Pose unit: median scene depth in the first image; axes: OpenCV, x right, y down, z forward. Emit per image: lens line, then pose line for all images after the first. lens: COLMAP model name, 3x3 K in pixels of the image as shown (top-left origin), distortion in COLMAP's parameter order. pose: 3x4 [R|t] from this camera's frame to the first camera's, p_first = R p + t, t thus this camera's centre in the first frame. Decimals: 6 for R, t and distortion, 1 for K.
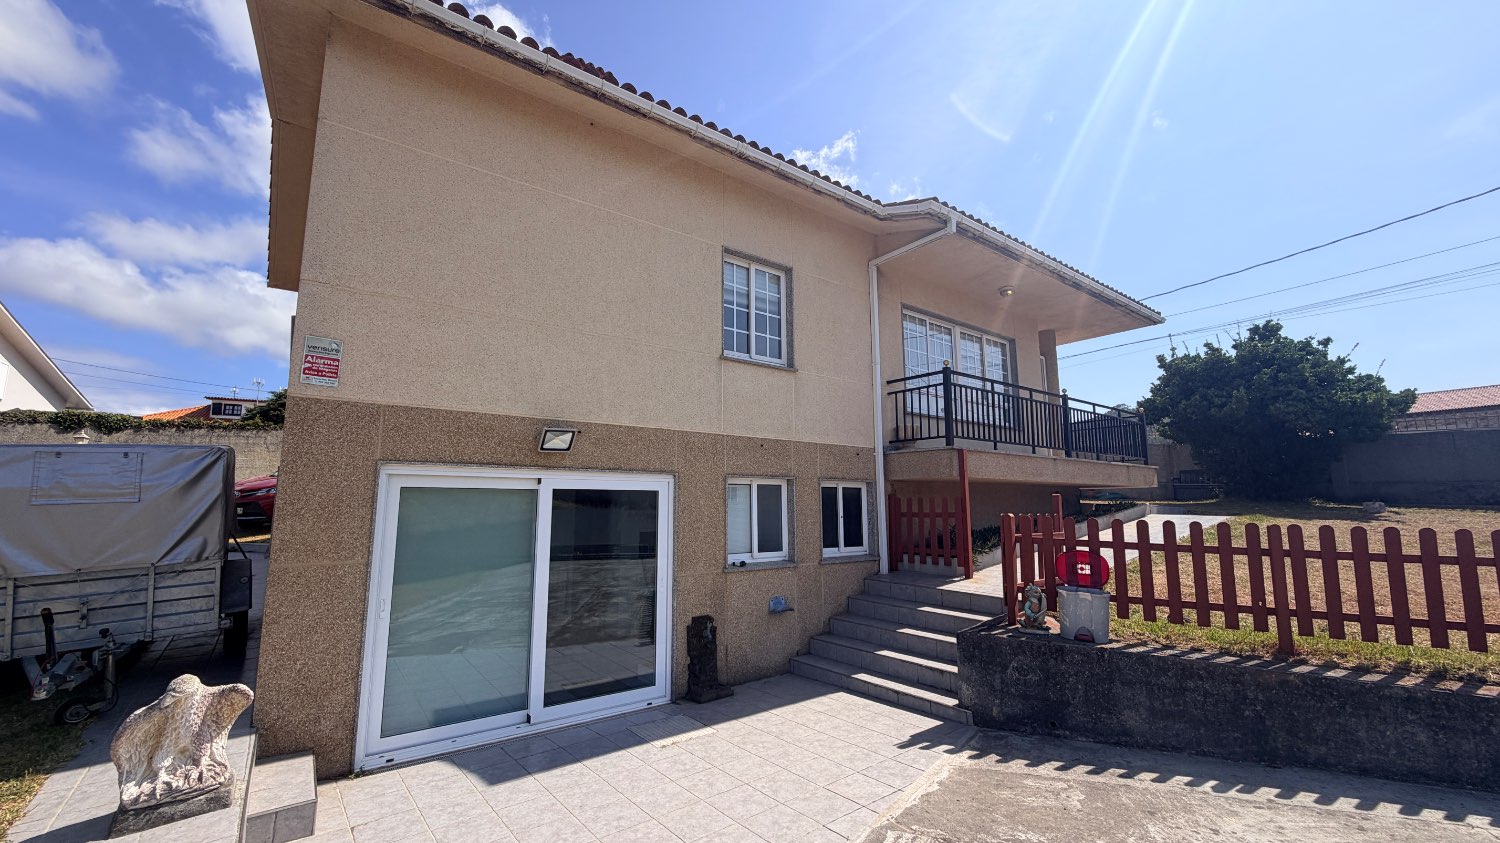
lens RADIAL K [[597.1, 0, 749.8], [0, 597.1, 433.8], [0, 0, 1]] dist [0.001207, 0.000123]
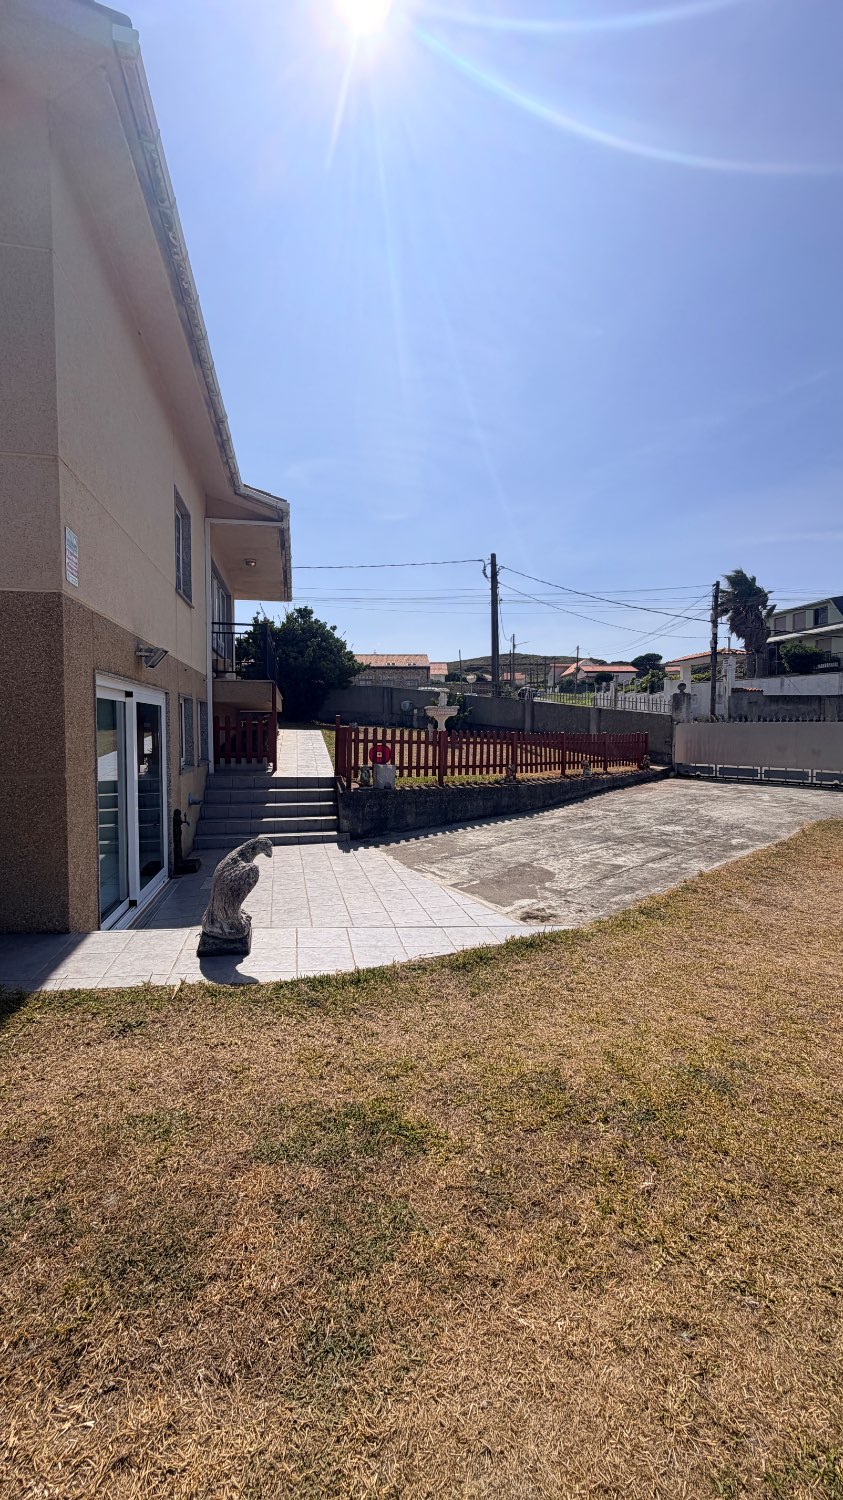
lens RADIAL K [[597.1, 0, 427.9], [0, 597.1, 750.5], [0, 0, 1]] dist [0.001207, 0.000123]
pose [[0.406475, -0.034189, 0.913022, -1.040939], [-0.116374, 0.989223, 0.088852, 0.020577], [-0.906220, -0.142368, 0.398116, 0.080058]]
